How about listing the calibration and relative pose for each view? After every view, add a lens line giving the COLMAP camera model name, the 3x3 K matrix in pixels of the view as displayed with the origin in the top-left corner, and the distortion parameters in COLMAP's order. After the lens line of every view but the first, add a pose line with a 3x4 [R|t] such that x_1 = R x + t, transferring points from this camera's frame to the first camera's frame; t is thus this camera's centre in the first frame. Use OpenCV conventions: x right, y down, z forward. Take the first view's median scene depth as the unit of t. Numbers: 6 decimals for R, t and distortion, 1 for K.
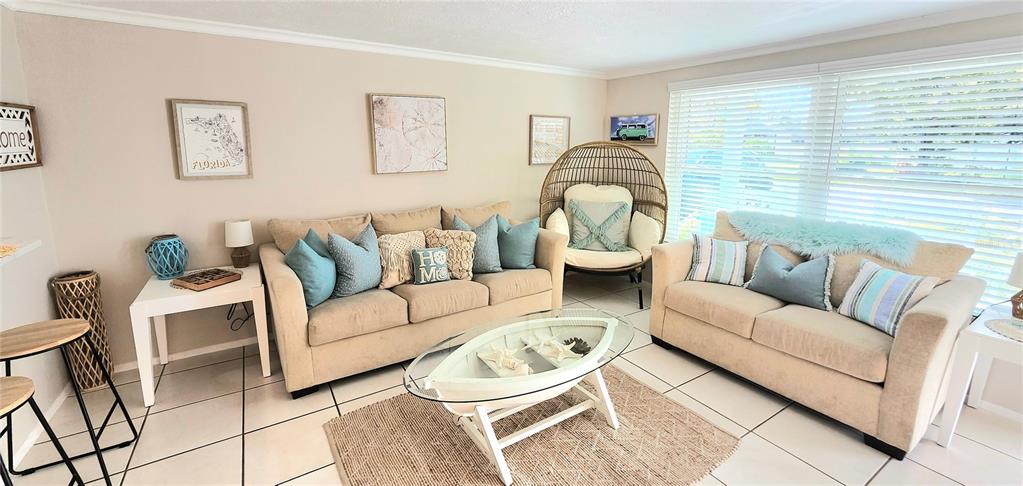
lens RADIAL K [[407.0, 0, 501.0], [0, 407.0, 207.9], [0, 0, 1]] dist [0.009833, -0.000199]
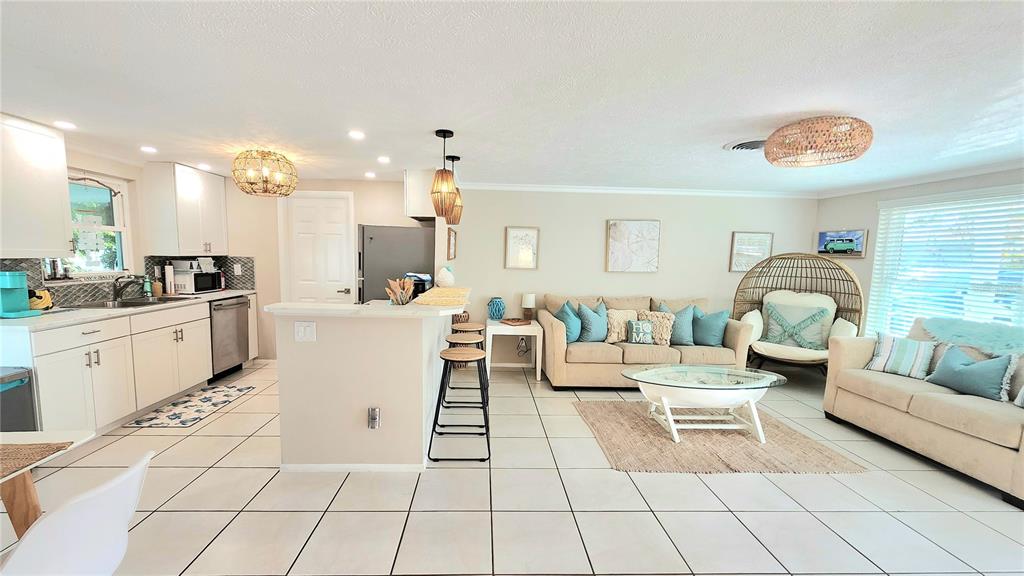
lens RADIAL K [[406.9, 0, 498.4], [0, 406.9, 298.2], [0, 0, 1]] dist [0.002325, 0.000098]
pose [[0.869869, 0.069705, -0.488333, 0.094671], [-0.097930, 0.994664, -0.032465, 0.113433], [0.483464, 0.076063, 0.872053, -0.555051]]
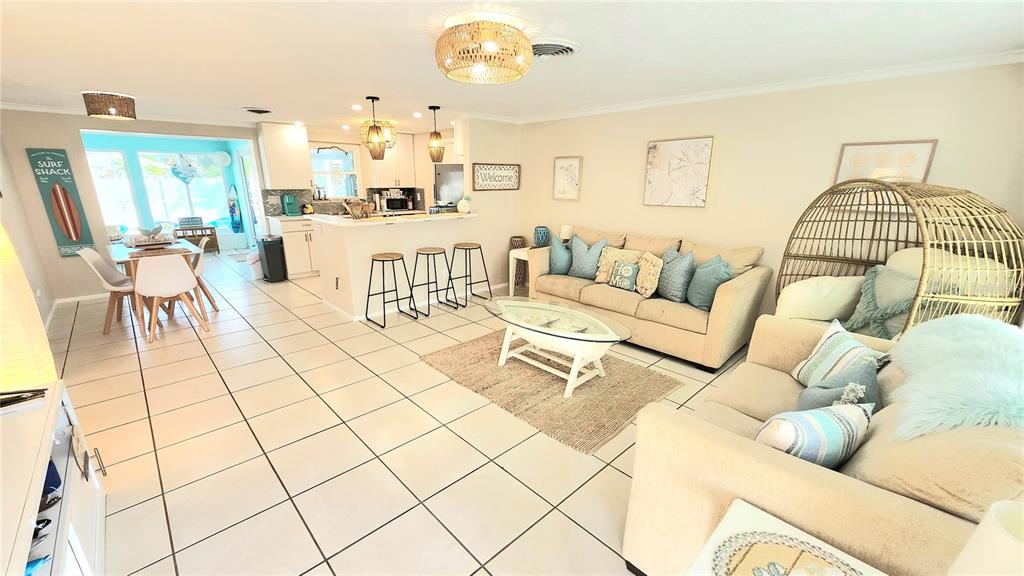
lens RADIAL K [[406.9, 0, 498.4], [0, 406.9, 298.2], [0, 0, 1]] dist [0.002325, 0.000098]
pose [[0.194966, 0.273951, -0.941774, 0.997431], [-0.160997, 0.956115, 0.244793, -0.046045], [0.967506, 0.103896, 0.230516, 0.307800]]
